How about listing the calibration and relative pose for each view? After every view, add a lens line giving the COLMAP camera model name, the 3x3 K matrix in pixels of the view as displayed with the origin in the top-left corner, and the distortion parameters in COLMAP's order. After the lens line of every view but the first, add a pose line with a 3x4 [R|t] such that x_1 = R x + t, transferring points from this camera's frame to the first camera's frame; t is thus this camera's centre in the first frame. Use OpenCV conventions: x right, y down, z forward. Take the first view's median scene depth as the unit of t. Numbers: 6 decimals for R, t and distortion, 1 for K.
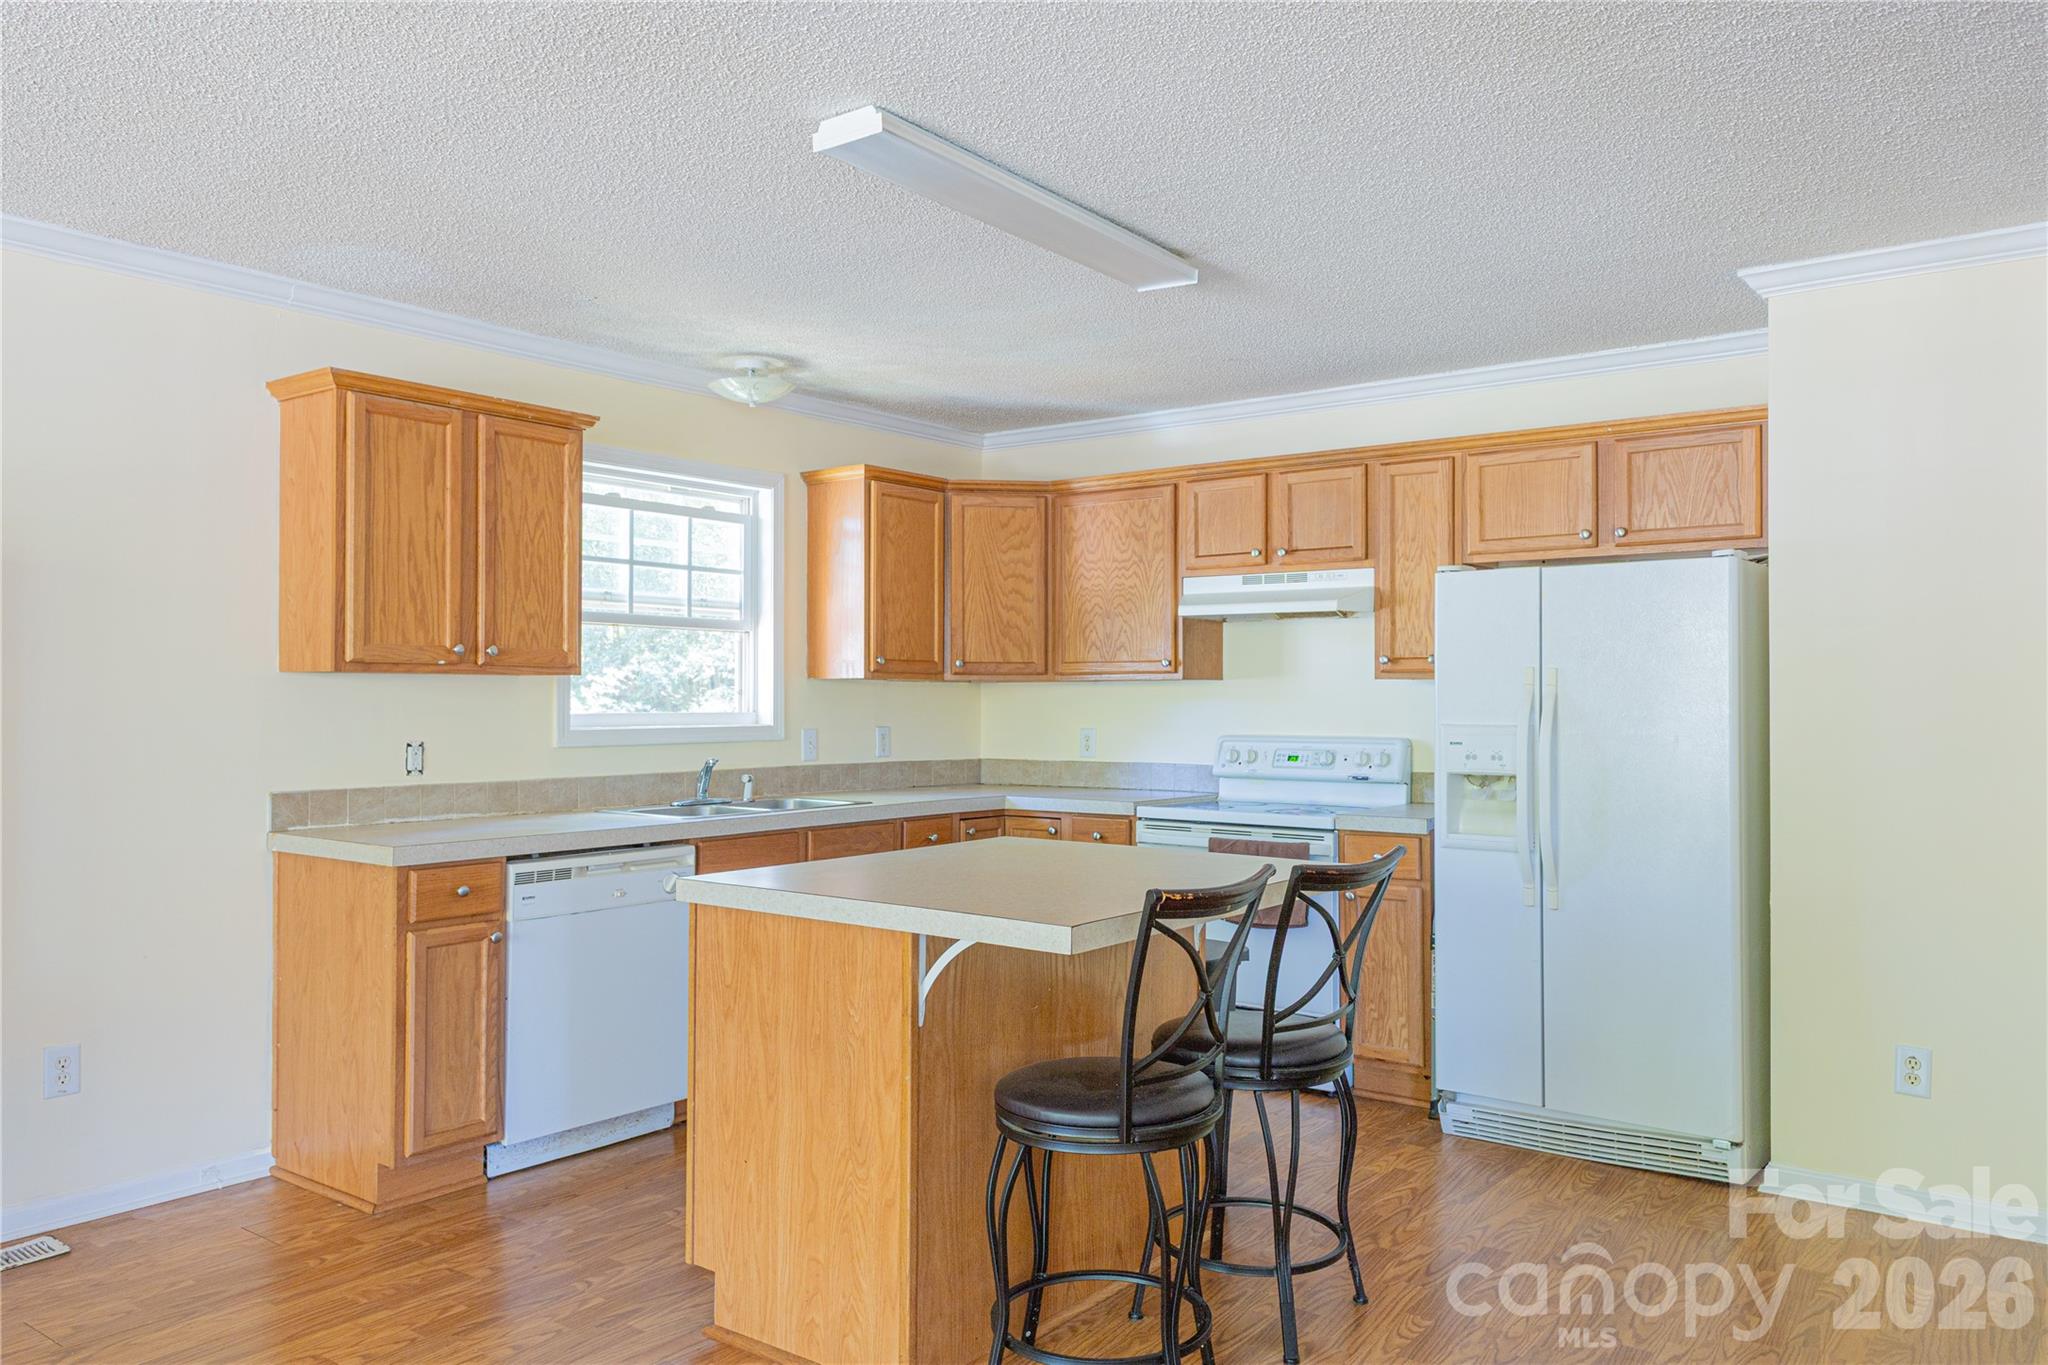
lens RADIAL K [[1545.5, 0, 1029.4], [0, 1545.5, 677.5], [0, 0, 1]] dist [0.037010, 0.001643]
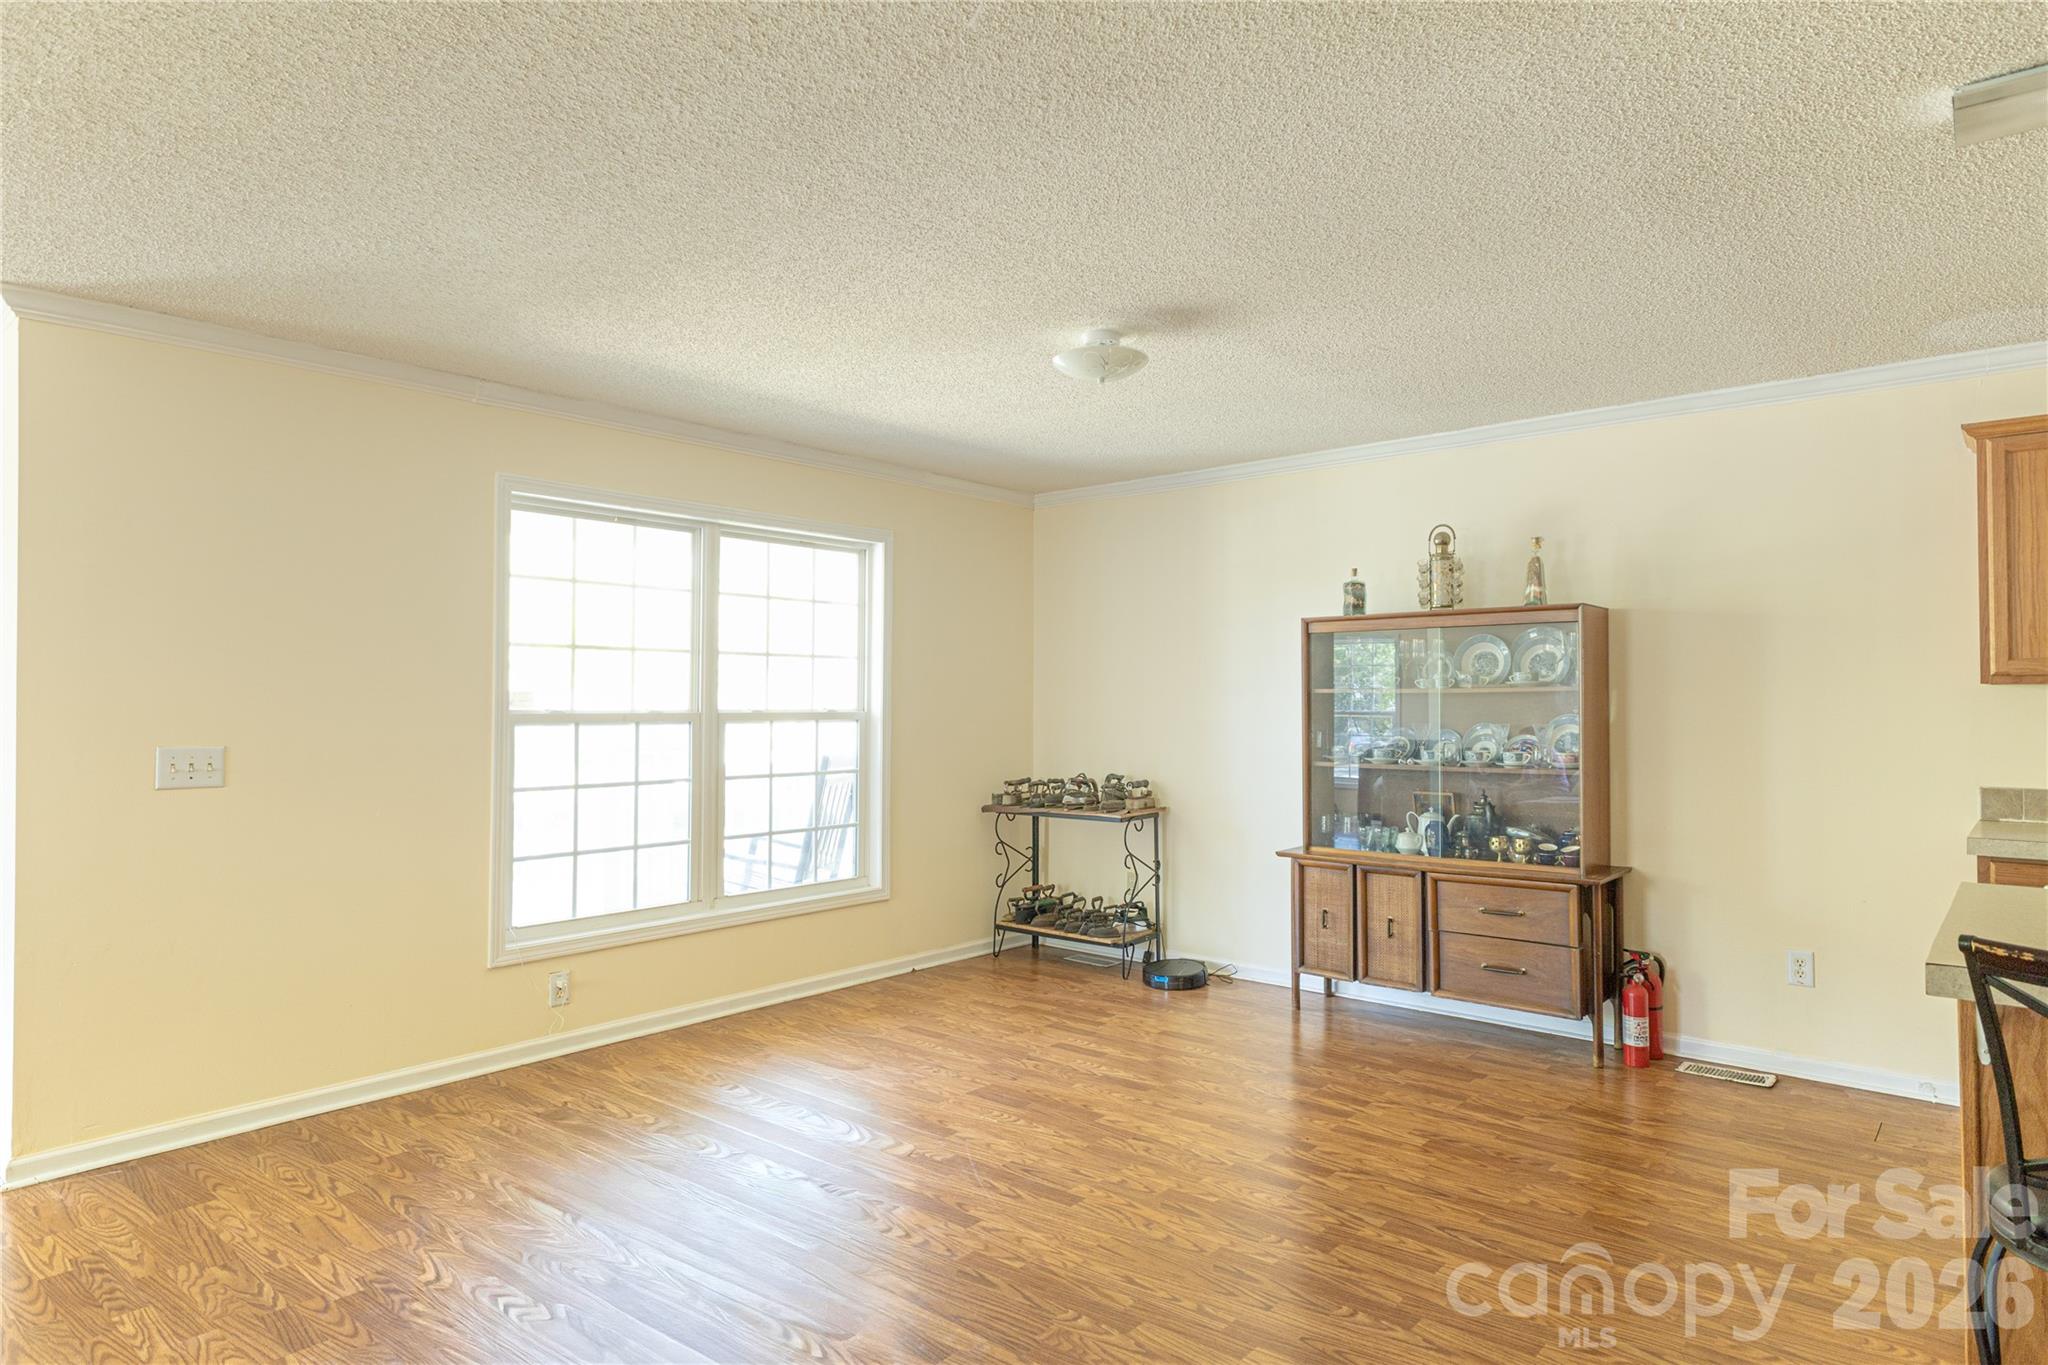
lens RADIAL K [[1154.9, 0, 1024.8], [0, 1154.9, 677.0], [0, 0, 1]] dist [0.005443, -0.000259]
pose [[-0.054342, -0.026194, -0.998179, 0.432579], [0.007905, 0.999613, -0.026662, 0.007963], [0.998491, -0.009340, -0.054114, 0.323011]]
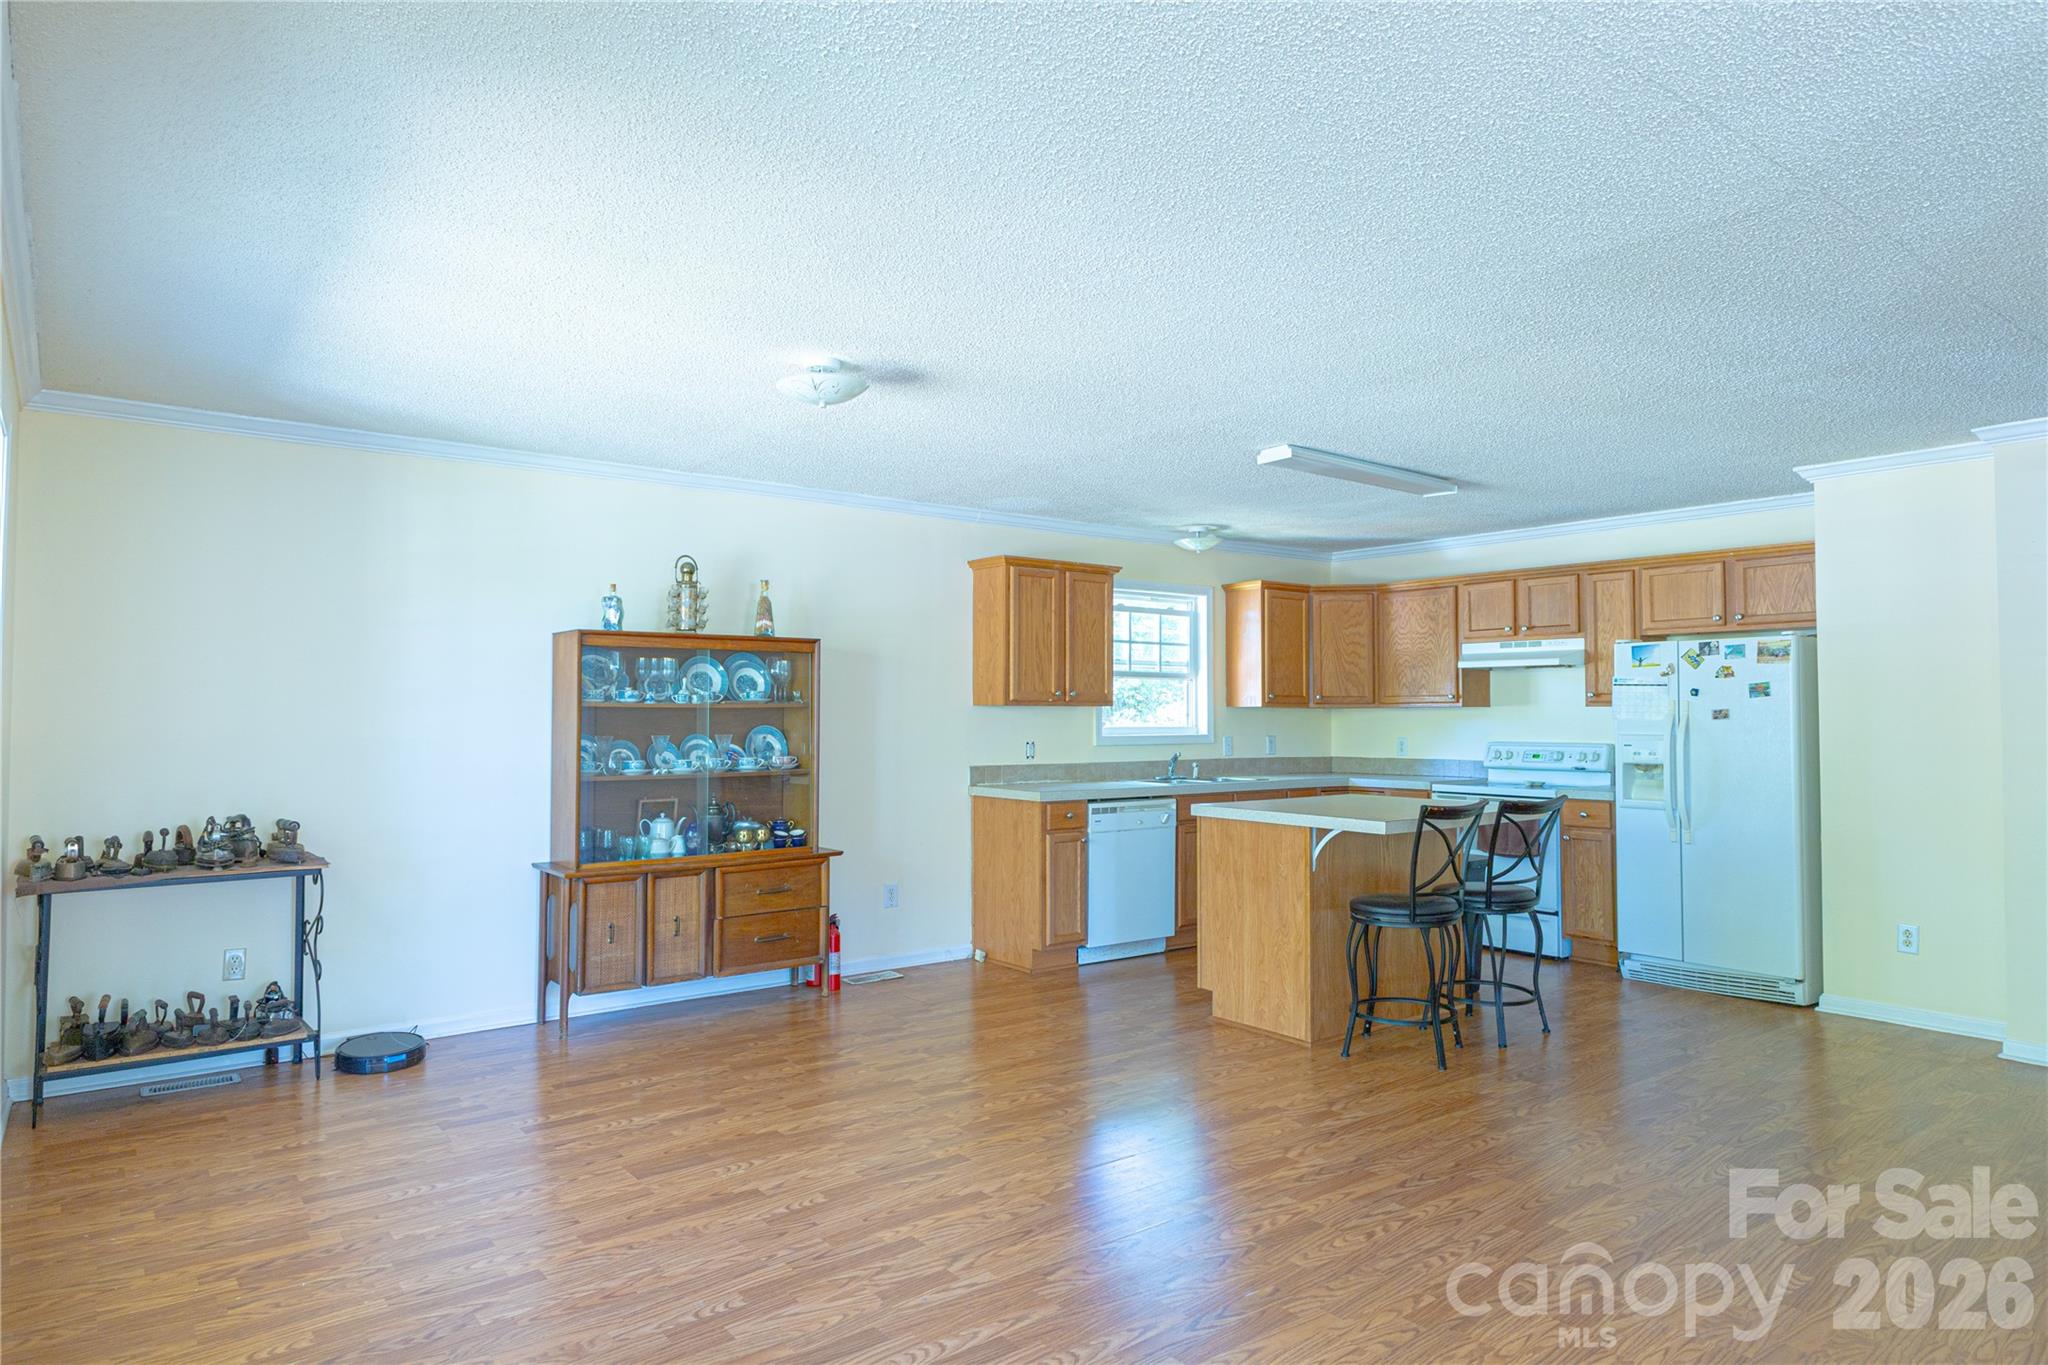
lens RADIAL K [[1222.5, 0, 1028.3], [0, 1222.5, 677.9], [0, 0, 1]] dist [0.009405, -0.001744]
pose [[0.964880, -0.008926, -0.262538, -0.002990], [0.003866, 0.999797, -0.019784, -0.007377], [0.262661, 0.018074, 0.964719, -0.489847]]
